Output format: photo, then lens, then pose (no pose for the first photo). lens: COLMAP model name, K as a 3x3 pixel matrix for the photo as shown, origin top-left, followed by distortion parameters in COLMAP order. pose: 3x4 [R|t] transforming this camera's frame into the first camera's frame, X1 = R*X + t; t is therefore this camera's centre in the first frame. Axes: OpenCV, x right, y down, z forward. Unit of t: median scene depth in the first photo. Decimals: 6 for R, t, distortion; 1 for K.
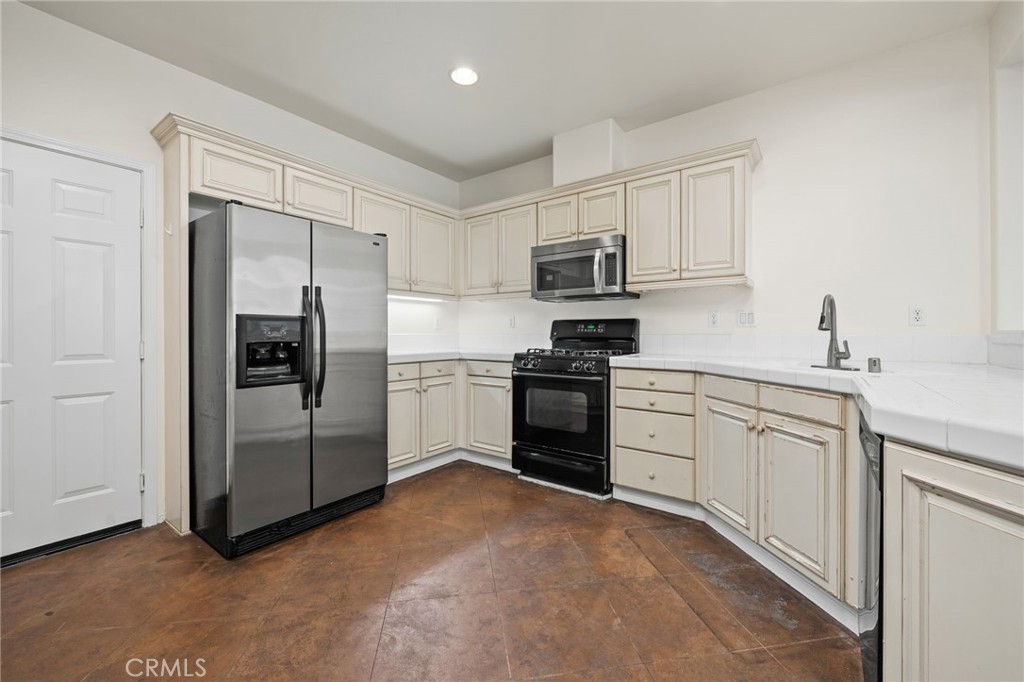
lens RADIAL K [[403.0, 0, 517.4], [0, 403.0, 334.7], [0, 0, 1]] dist [-0.004199, 0.000596]
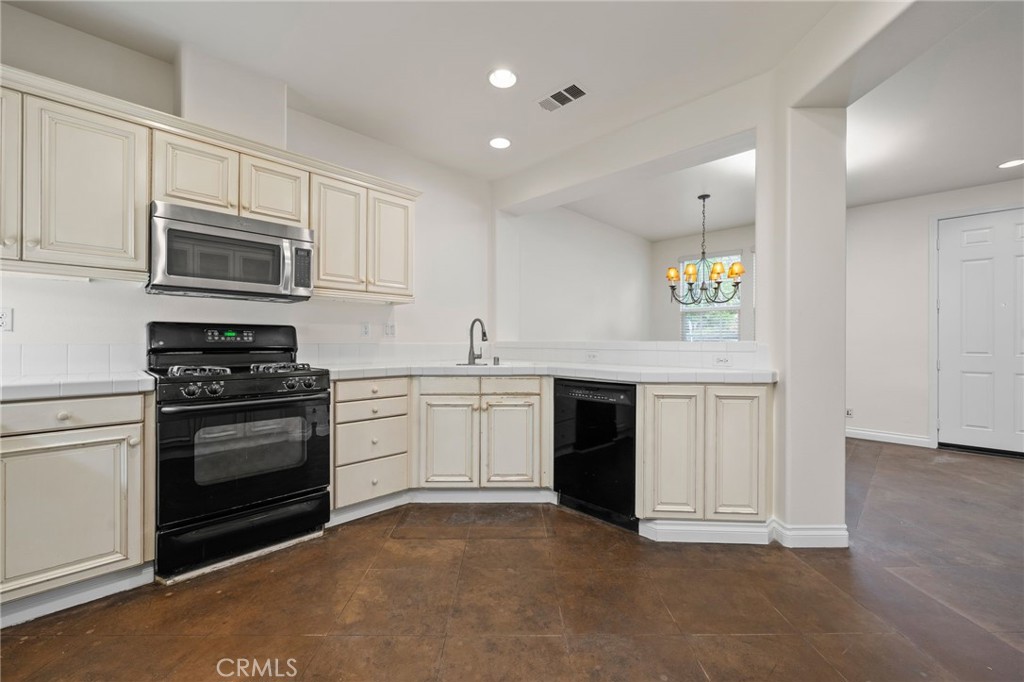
lens RADIAL K [[403.0, 0, 512.6], [0, 403.0, 341.8], [0, 0, 1]] dist [-0.004199, 0.000596]
pose [[0.157688, 0.001934, 0.987487, -0.655611], [0.001998, 0.999995, -0.002277, -0.002969], [-0.987487, 0.002332, 0.157684, 0.518390]]
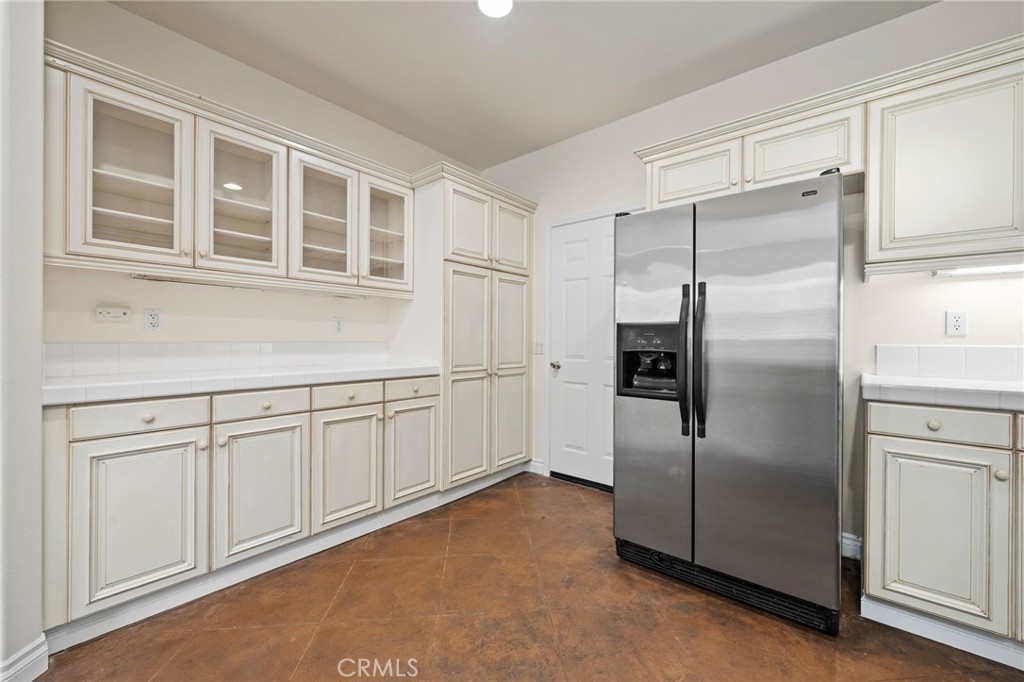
lens RADIAL K [[403.0, 0, 509.7], [0, 403.0, 340.1], [0, 0, 1]] dist [-0.004199, 0.000596]
pose [[-0.058322, 0.000739, -0.998298, 0.288362], [-0.010892, 0.999940, 0.001377, -0.004684], [0.998238, 0.010953, -0.058311, 0.636281]]
